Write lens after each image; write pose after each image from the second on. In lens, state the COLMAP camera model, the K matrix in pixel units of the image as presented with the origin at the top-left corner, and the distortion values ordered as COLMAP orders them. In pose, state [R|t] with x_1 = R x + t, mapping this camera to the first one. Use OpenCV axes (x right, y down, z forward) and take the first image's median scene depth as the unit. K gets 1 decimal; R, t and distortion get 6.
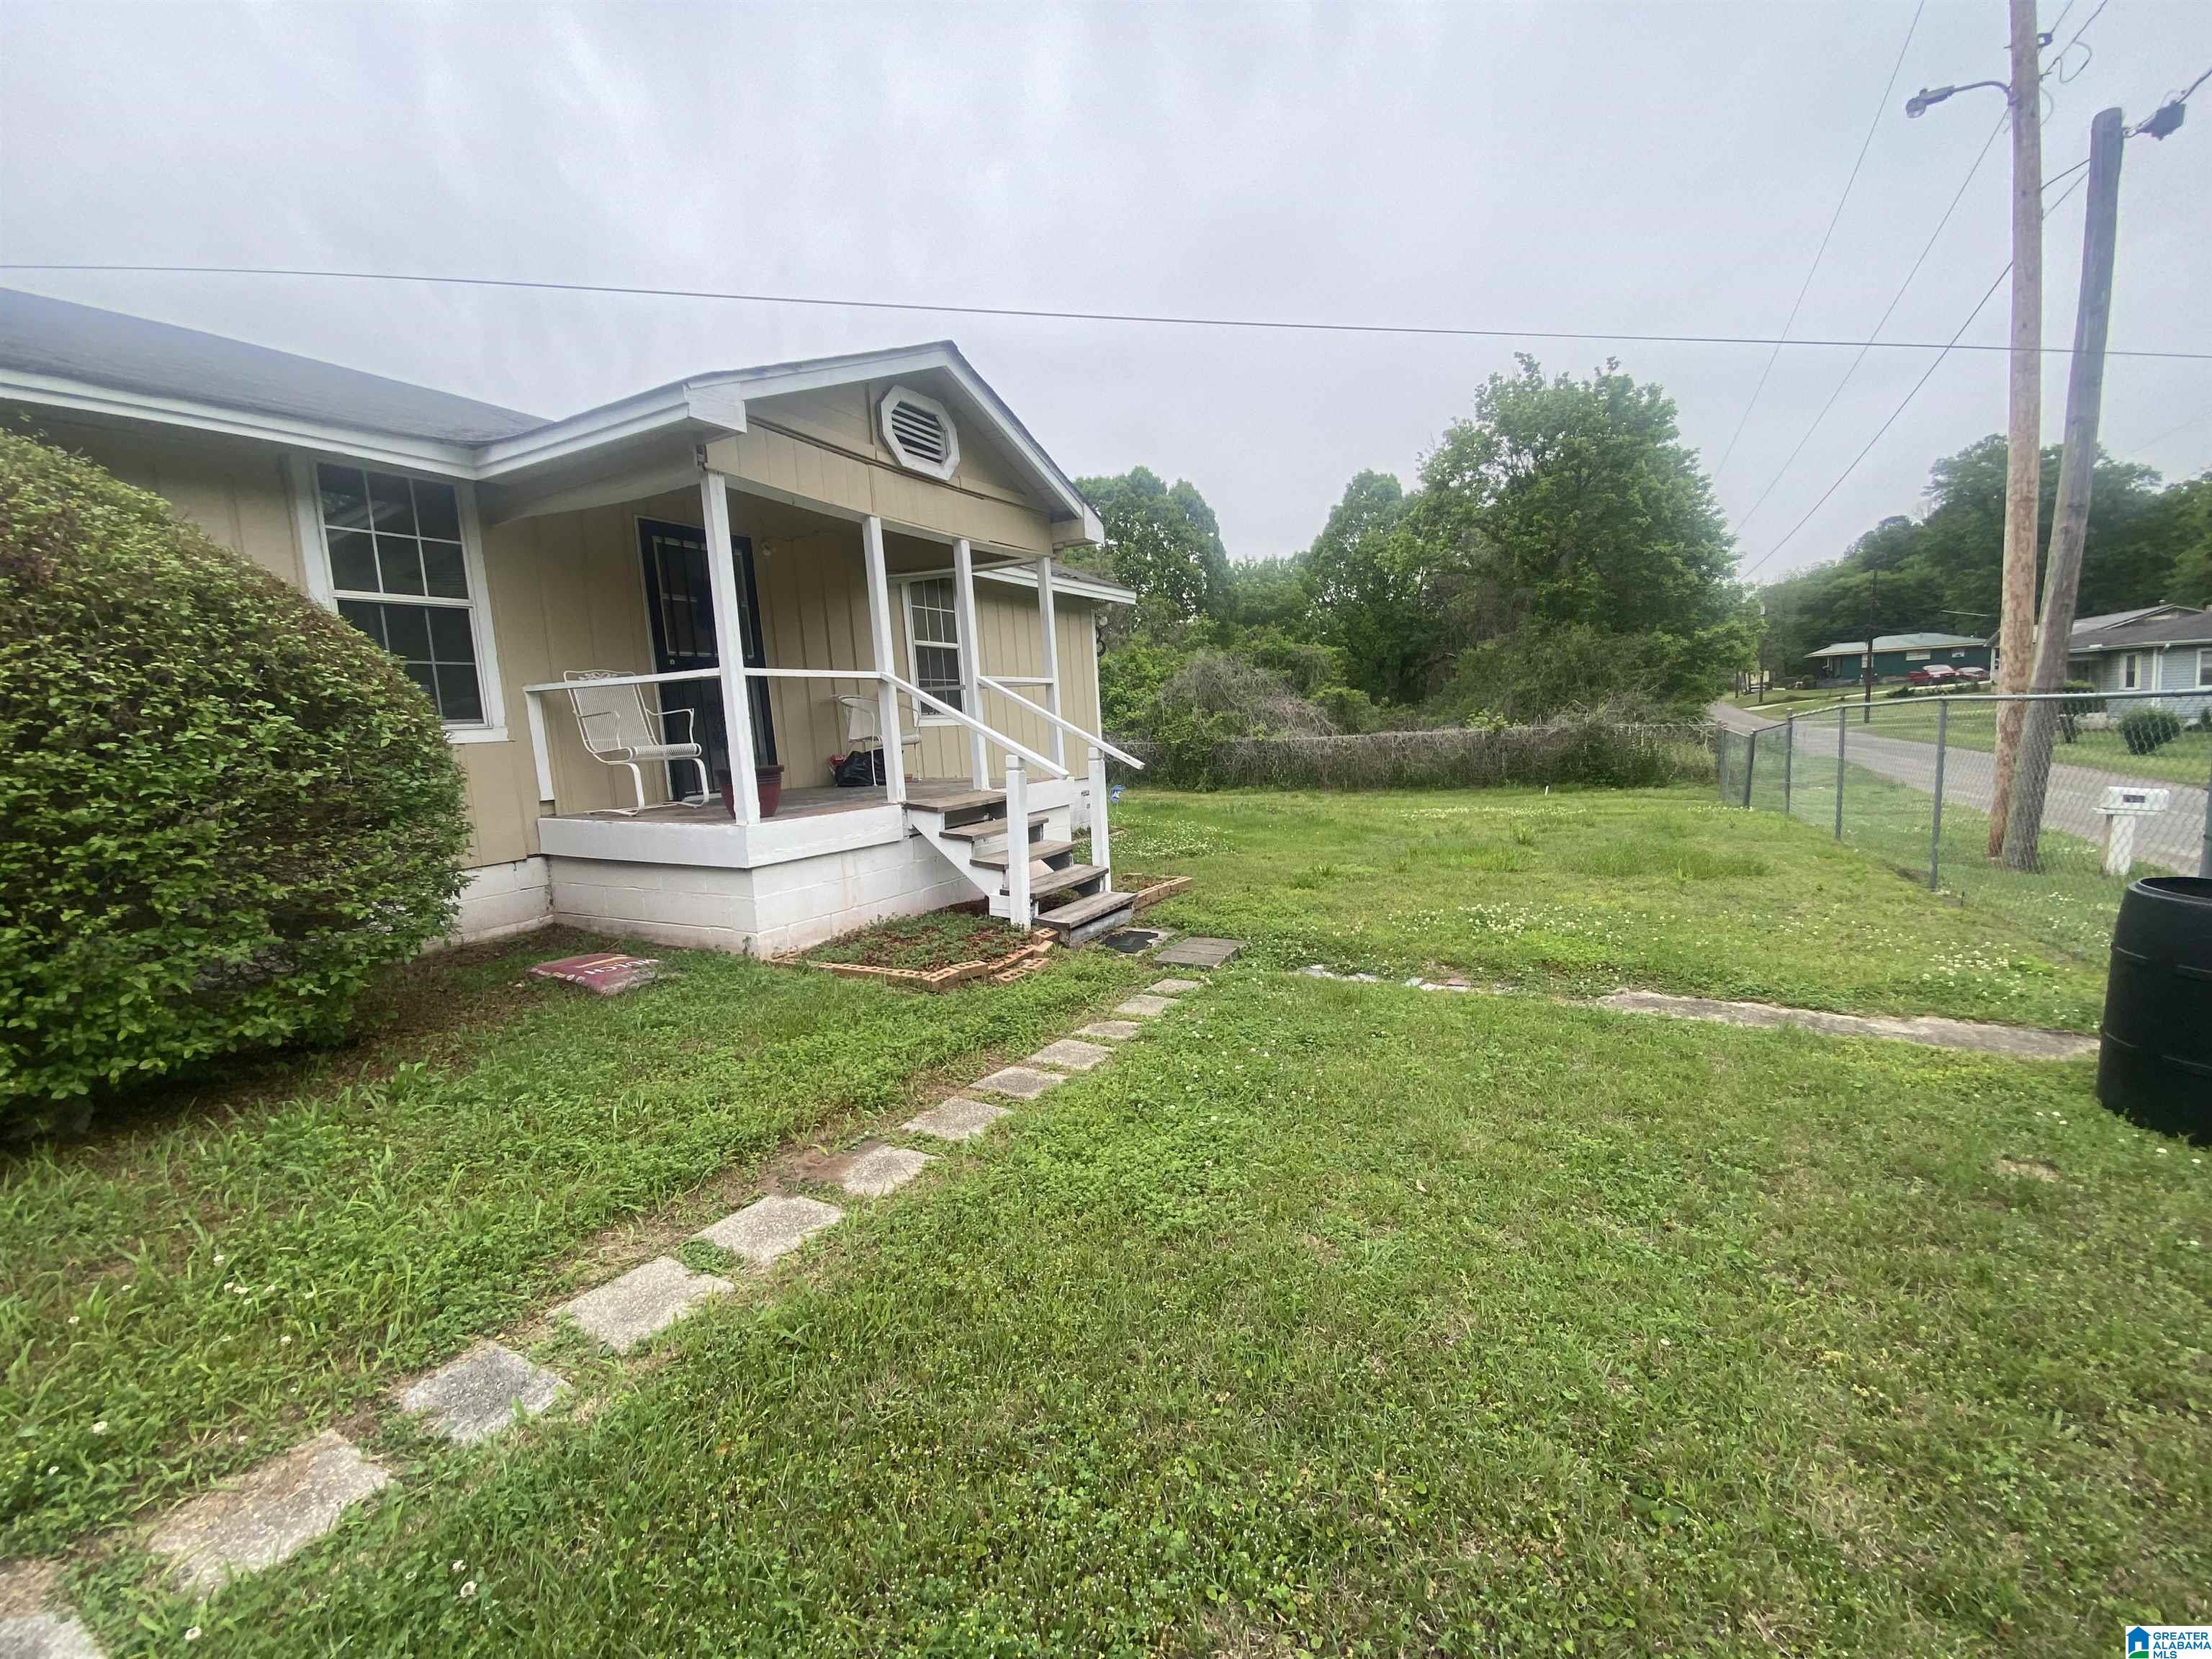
lens RADIAL K [[880.2, 0, 1106.0], [0, 880.2, 829.5], [0, 0, 1]] dist [0.039461, -0.033041]
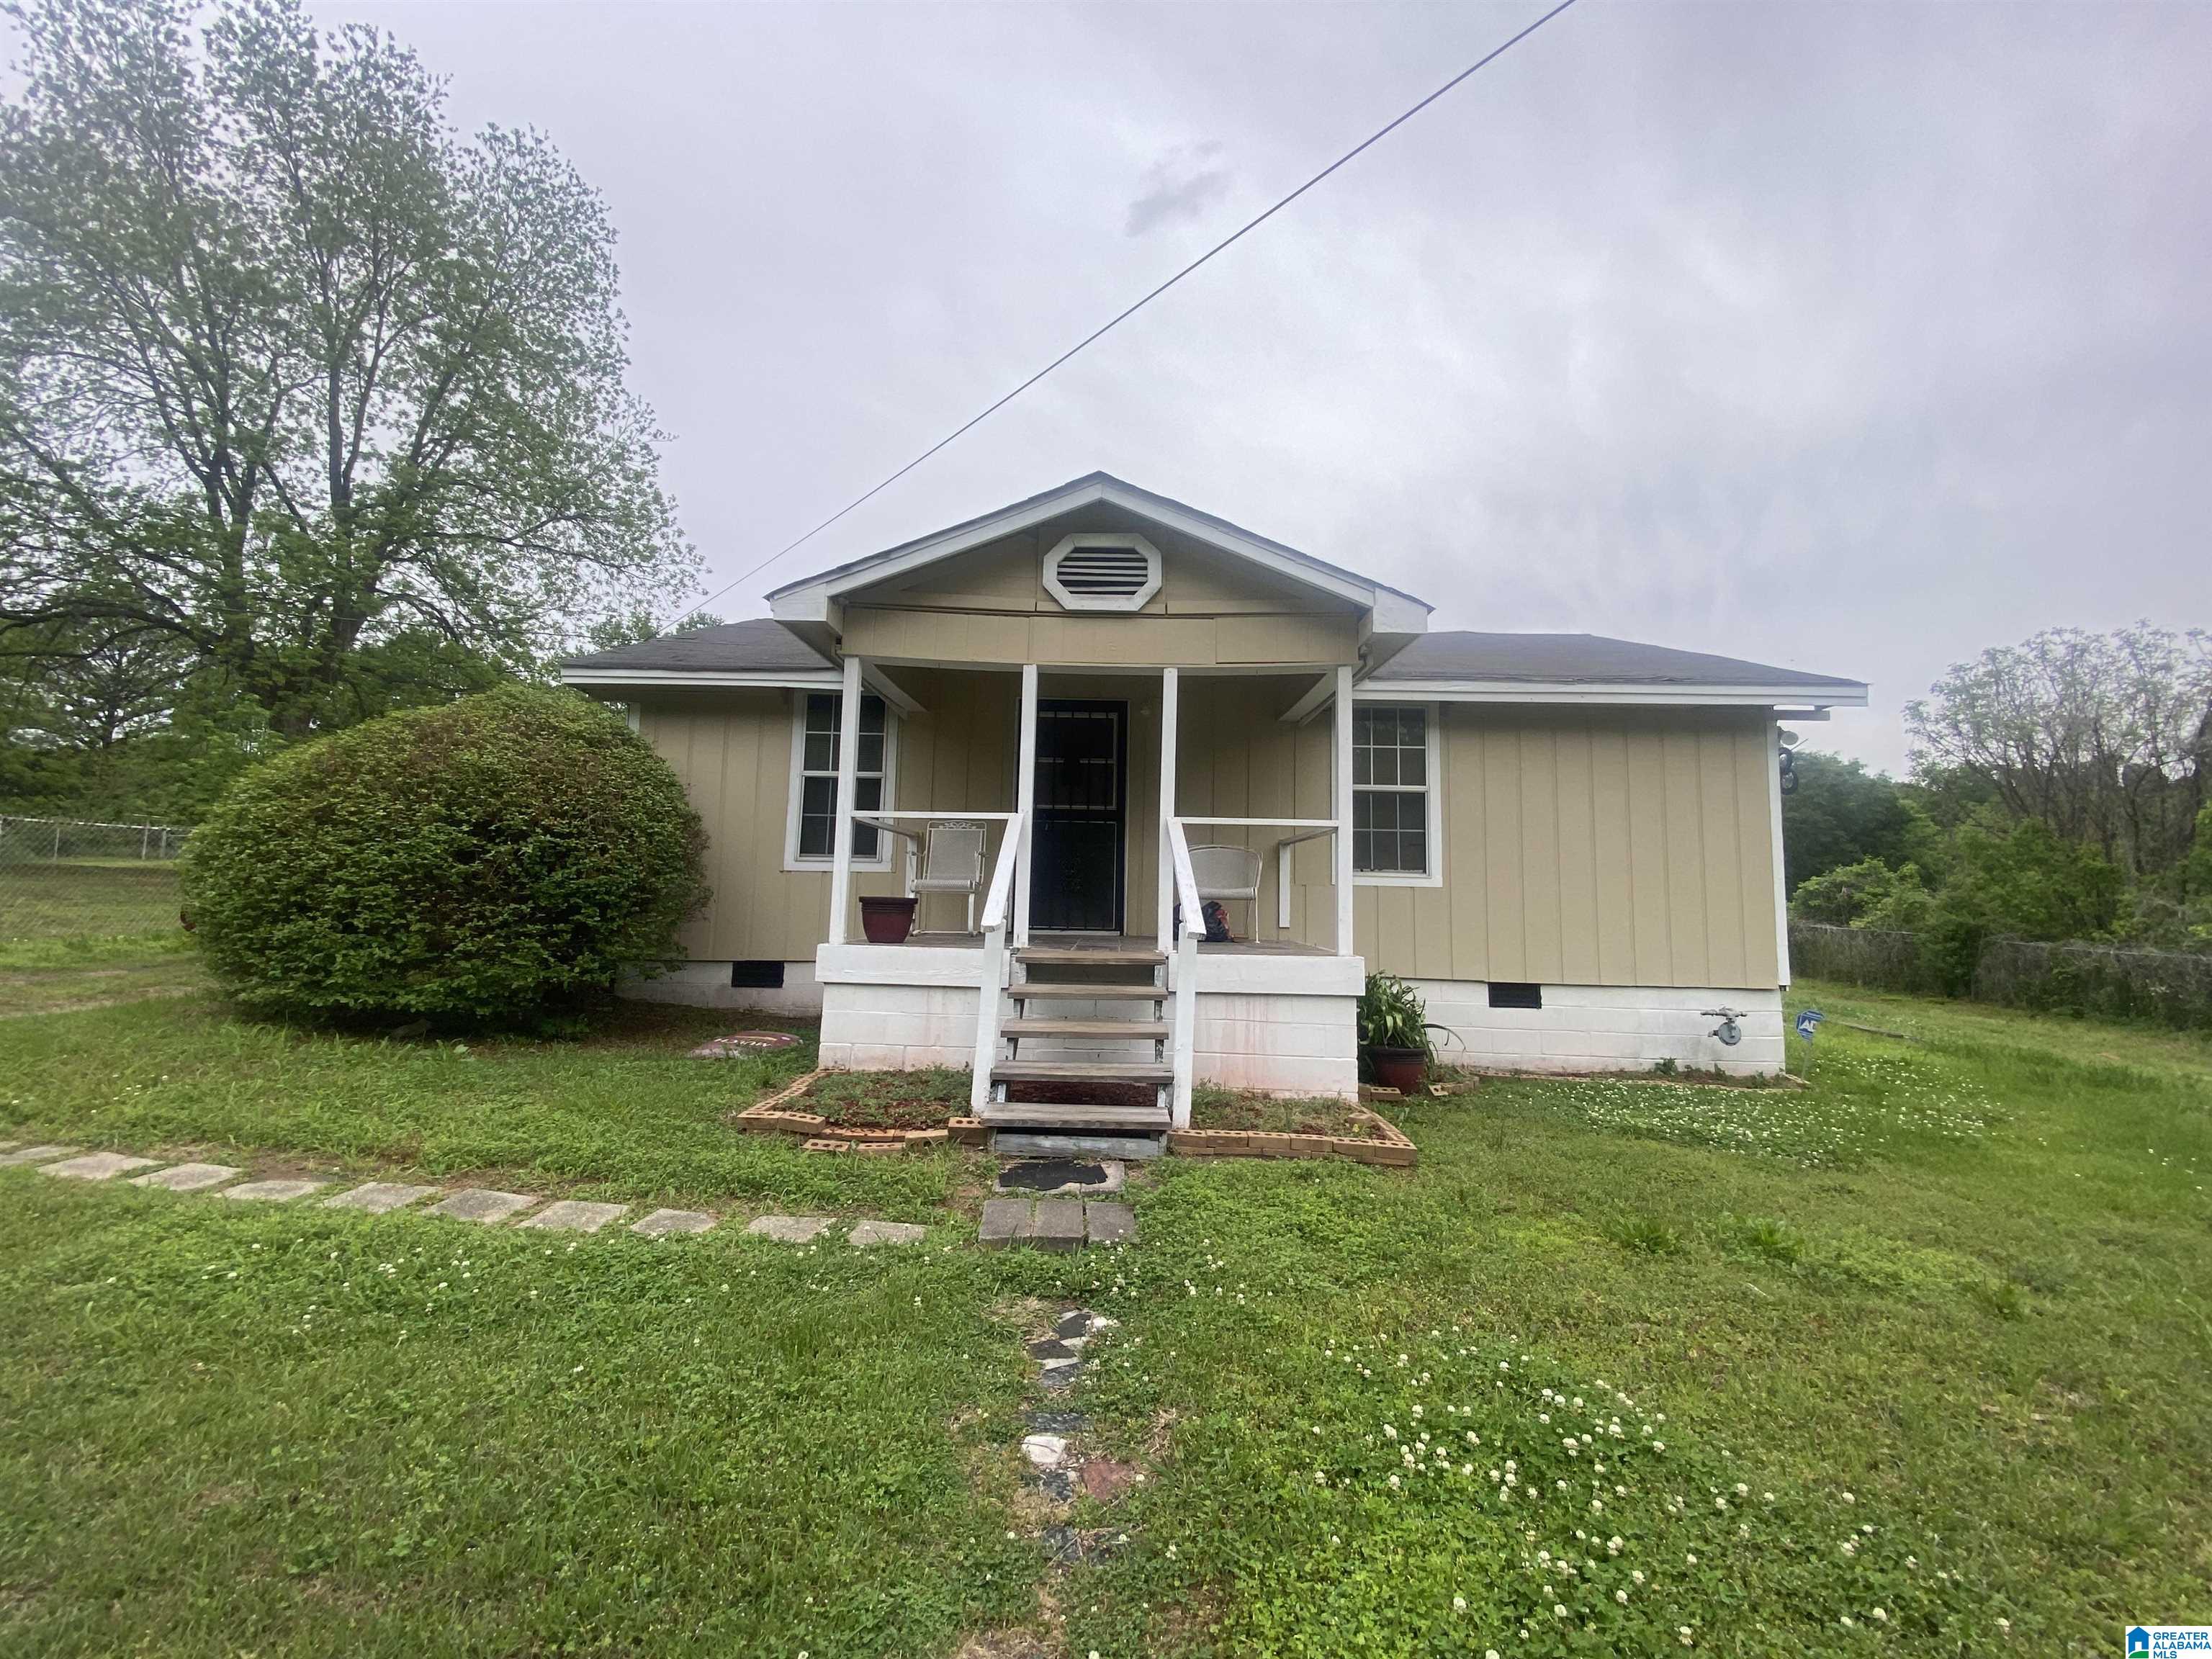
lens RADIAL K [[880.2, 0, 1106.0], [0, 880.2, 829.5], [0, 0, 1]] dist [0.039461, -0.033041]
pose [[0.480231, -0.015129, -0.877012, 0.182058], [-0.158334, 0.981932, -0.103638, -0.021077], [0.862733, 0.188631, 0.469159, 0.176031]]
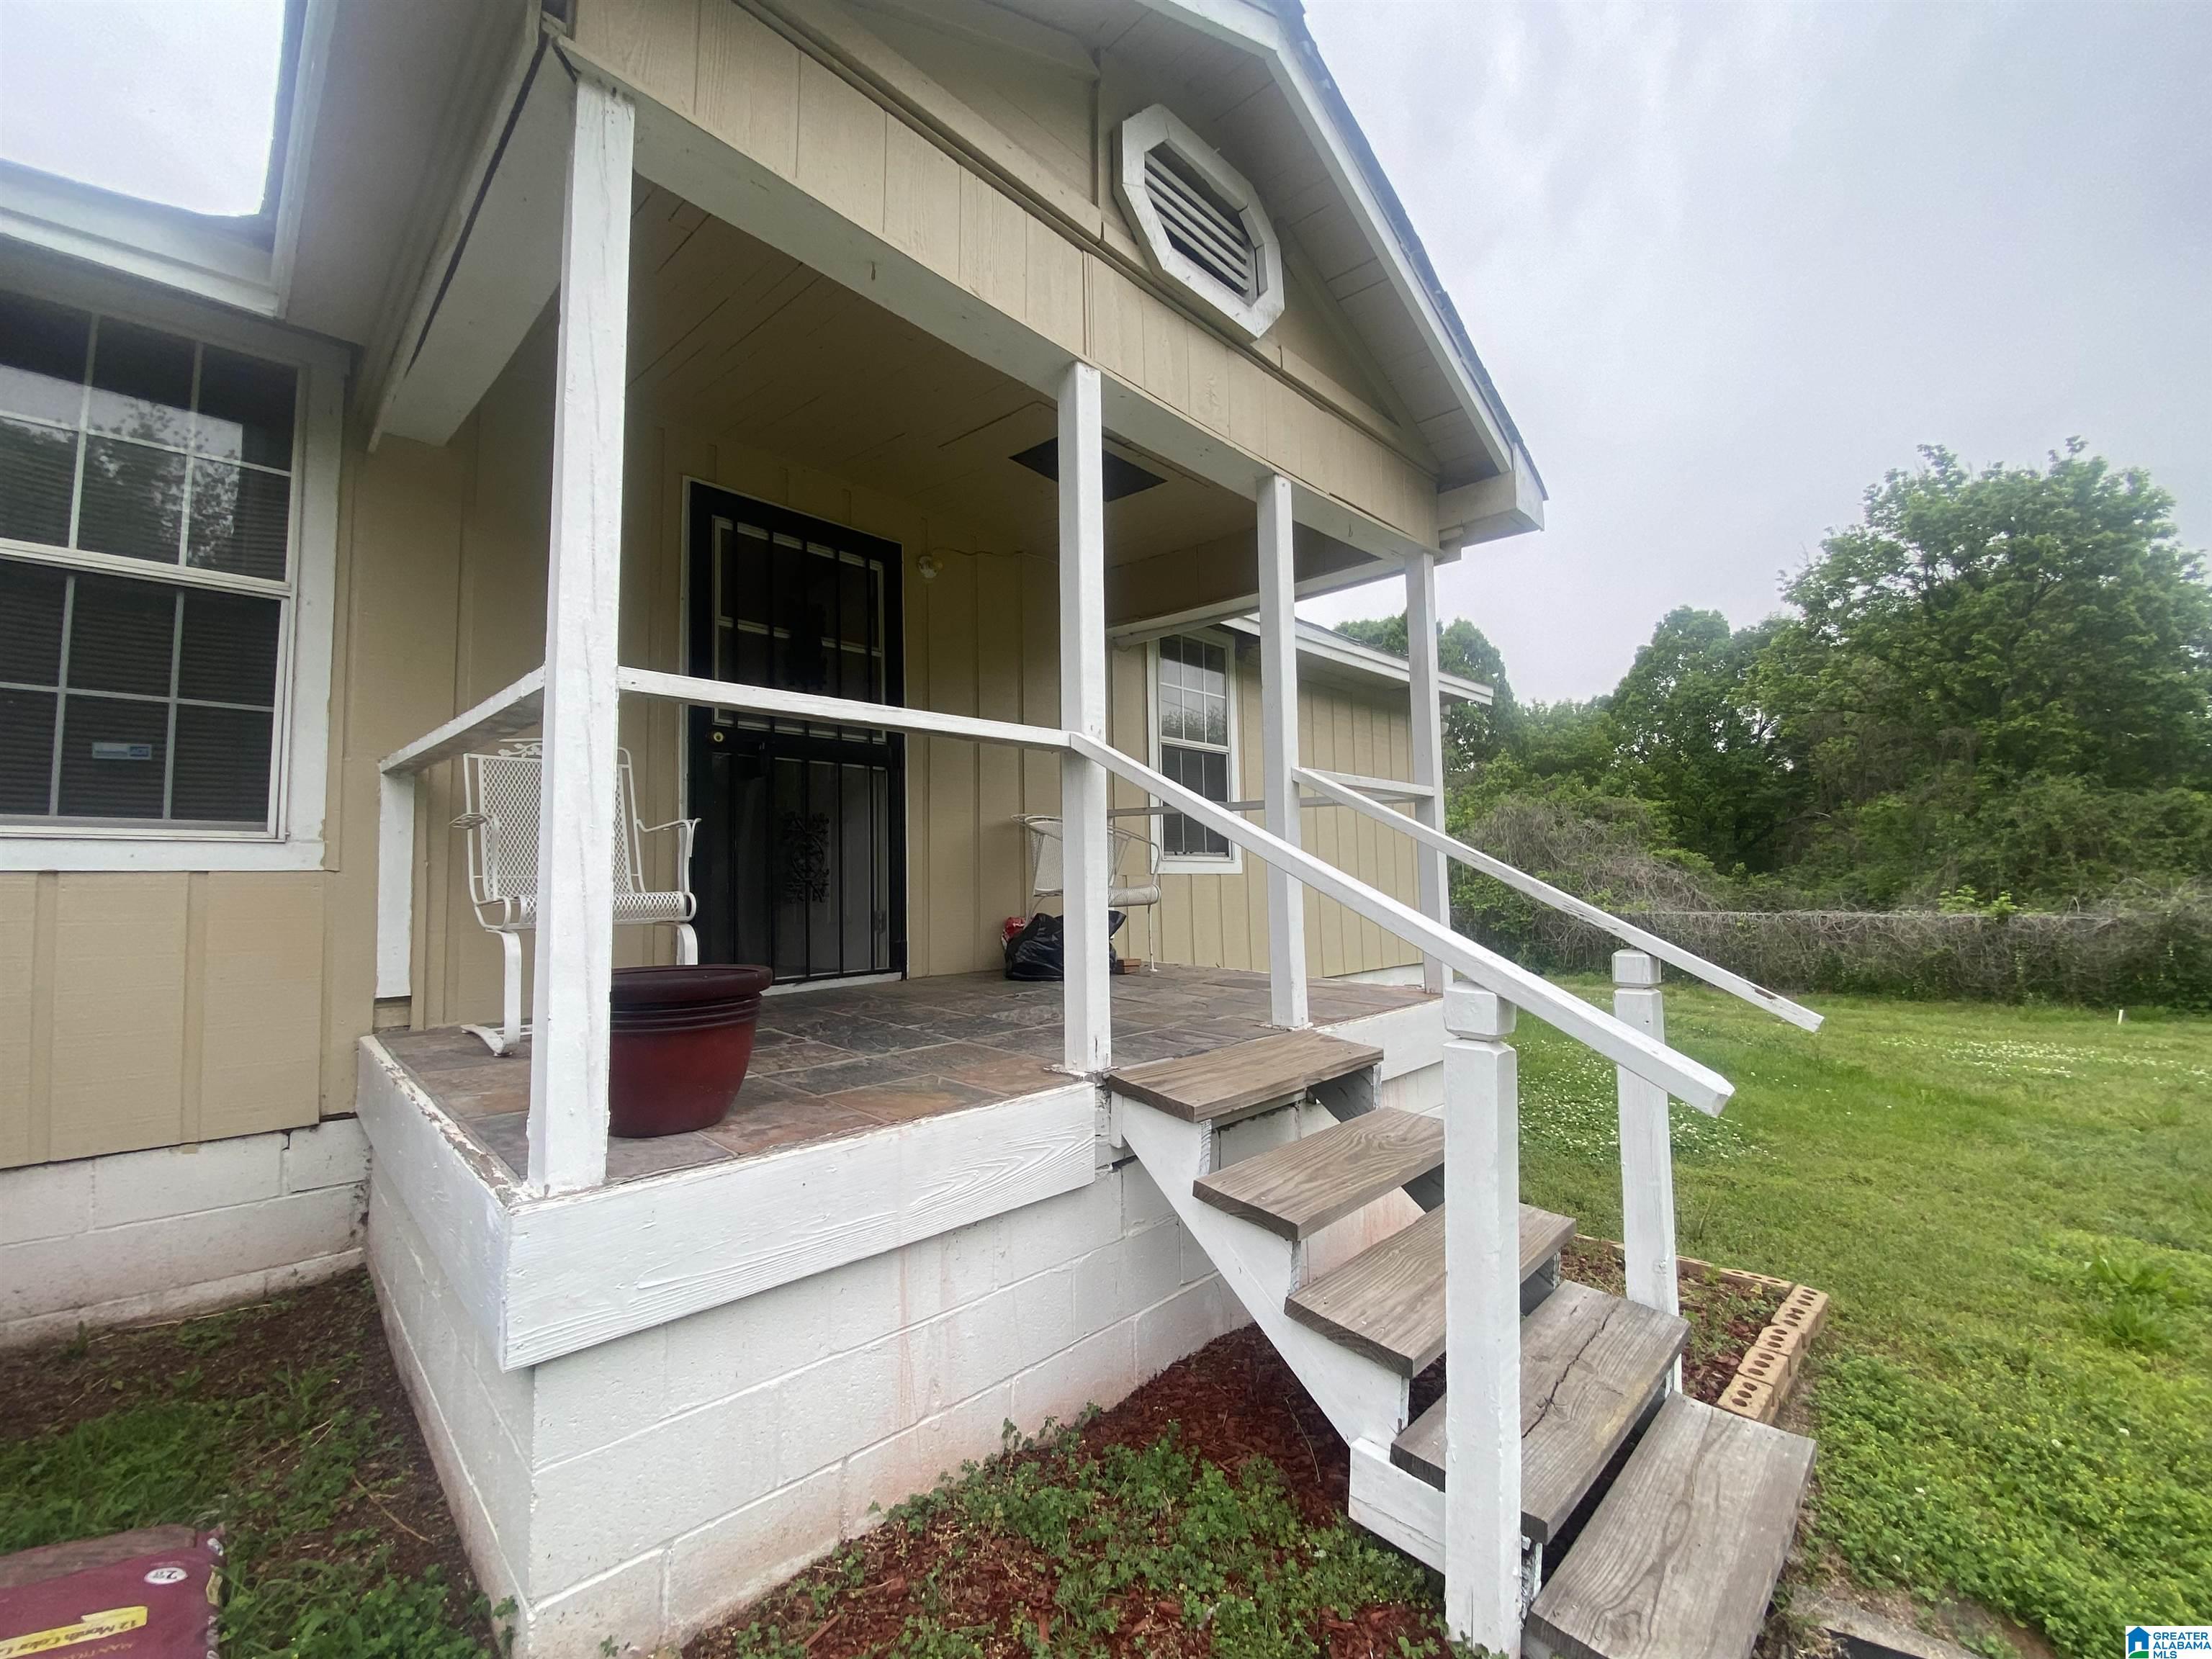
lens RADIAL K [[880.2, 0, 1106.0], [0, 880.2, 829.5], [0, 0, 1]] dist [0.039461, -0.033041]
pose [[0.963118, 0.028807, -0.267535, -0.037637], [-0.073749, 0.984440, -0.159494, -0.020977], [0.258777, 0.173342, 0.950256, 0.178700]]
